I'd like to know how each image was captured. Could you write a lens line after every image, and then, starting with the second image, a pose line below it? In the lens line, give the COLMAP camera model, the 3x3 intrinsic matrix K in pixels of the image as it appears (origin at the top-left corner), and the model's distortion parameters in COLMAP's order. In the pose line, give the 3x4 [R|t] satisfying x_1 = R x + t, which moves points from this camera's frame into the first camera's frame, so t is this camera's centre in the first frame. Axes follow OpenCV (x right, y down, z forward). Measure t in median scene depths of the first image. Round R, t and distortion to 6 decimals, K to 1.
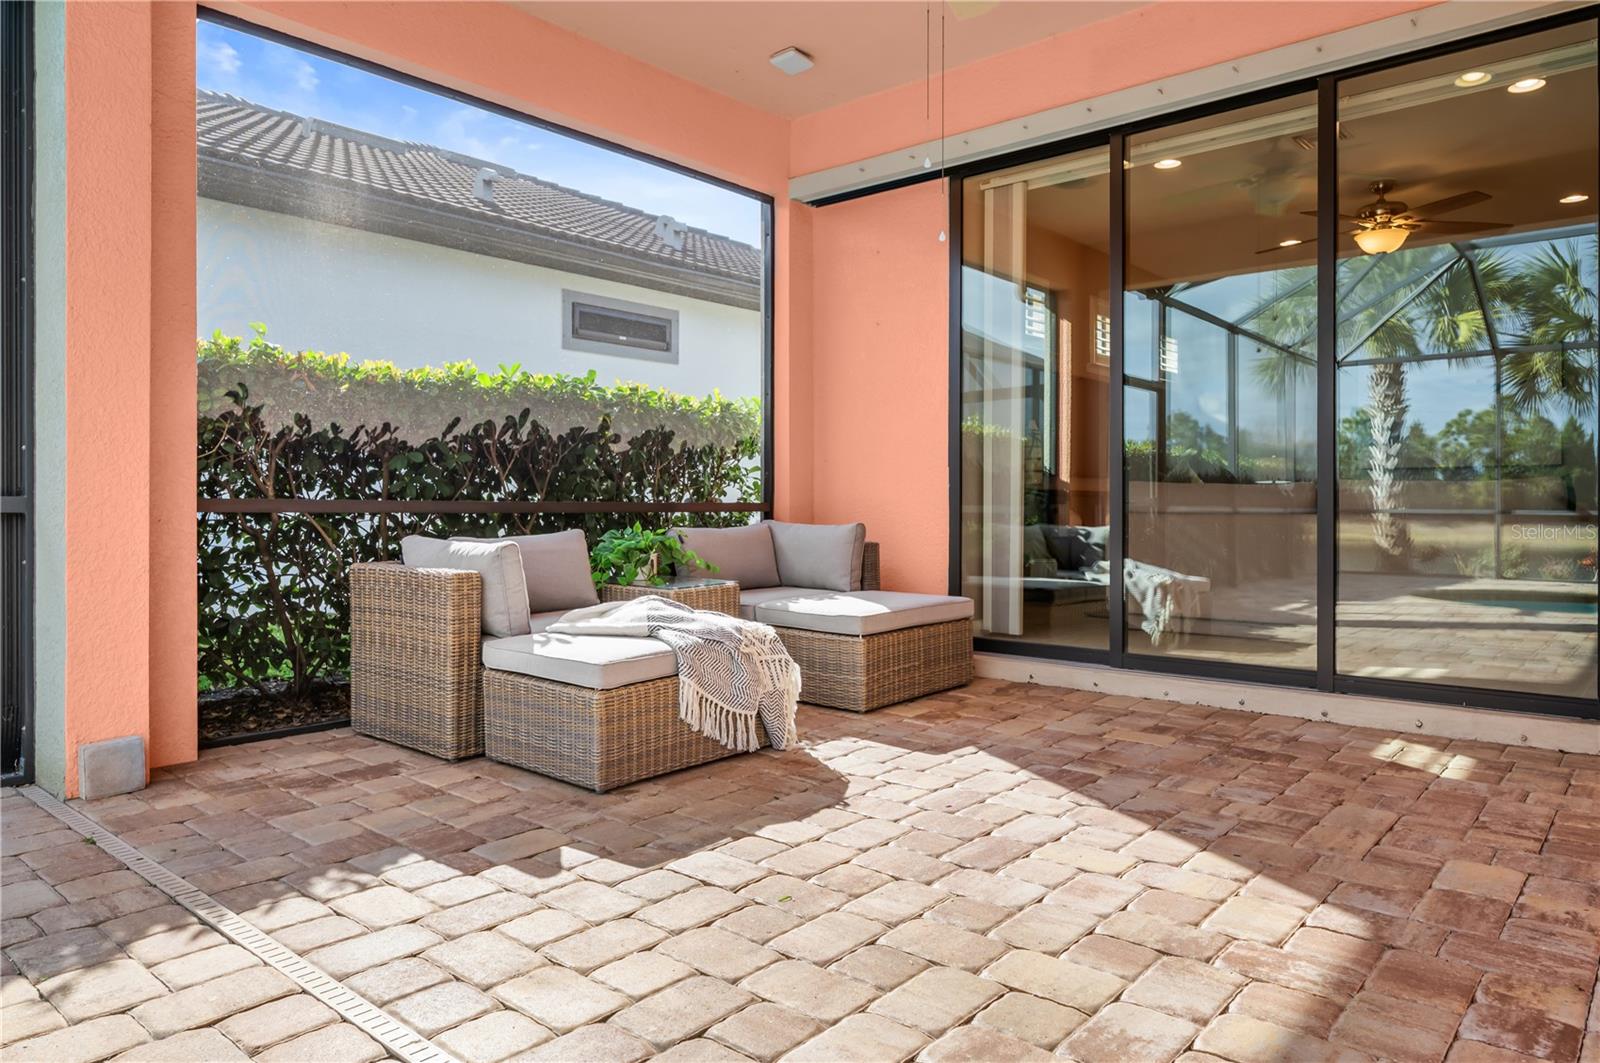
lens RADIAL K [[1029.4, 0, 796.6], [0, 1029.4, 509.6], [0, 0, 1]] dist [-0.003267, -0.000672]
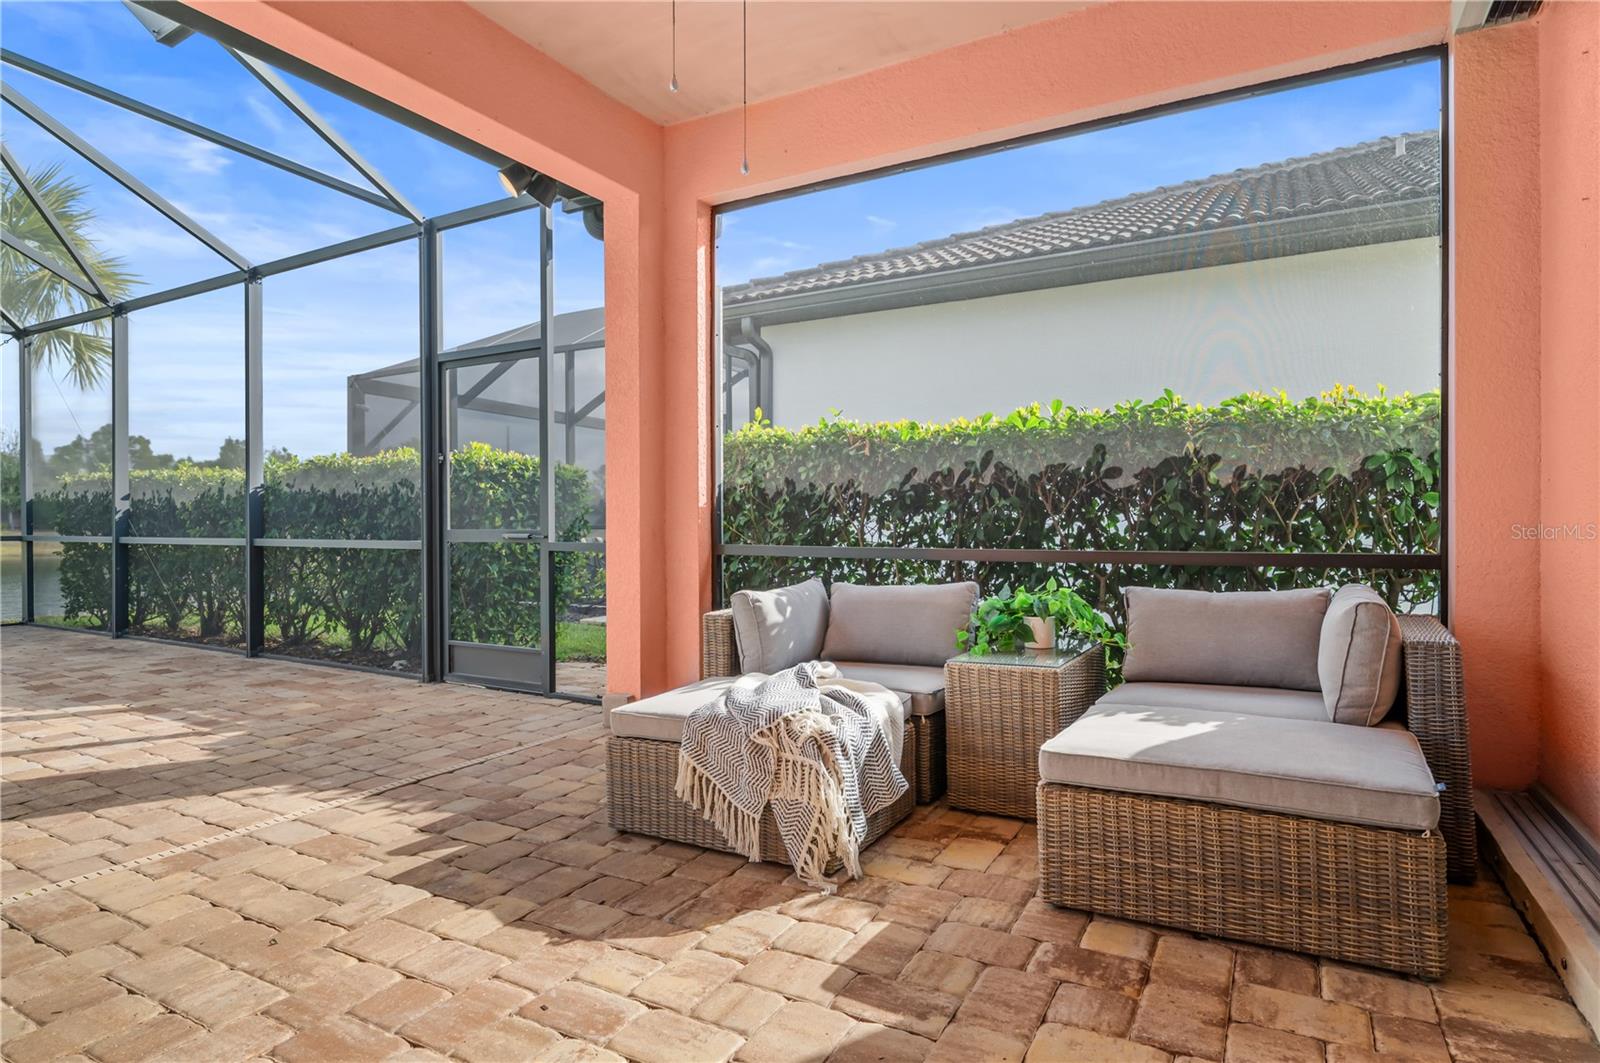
lens RADIAL K [[859.6, 0, 792.9], [0, 859.6, 527.4], [0, 0, 1]] dist [-0.000262, 0.000542]
pose [[0.209136, 0.007381, -0.977859, 0.675855], [0.000635, 0.999970, 0.007684, -0.046240], [0.977886, -0.002228, 0.209125, 0.916943]]
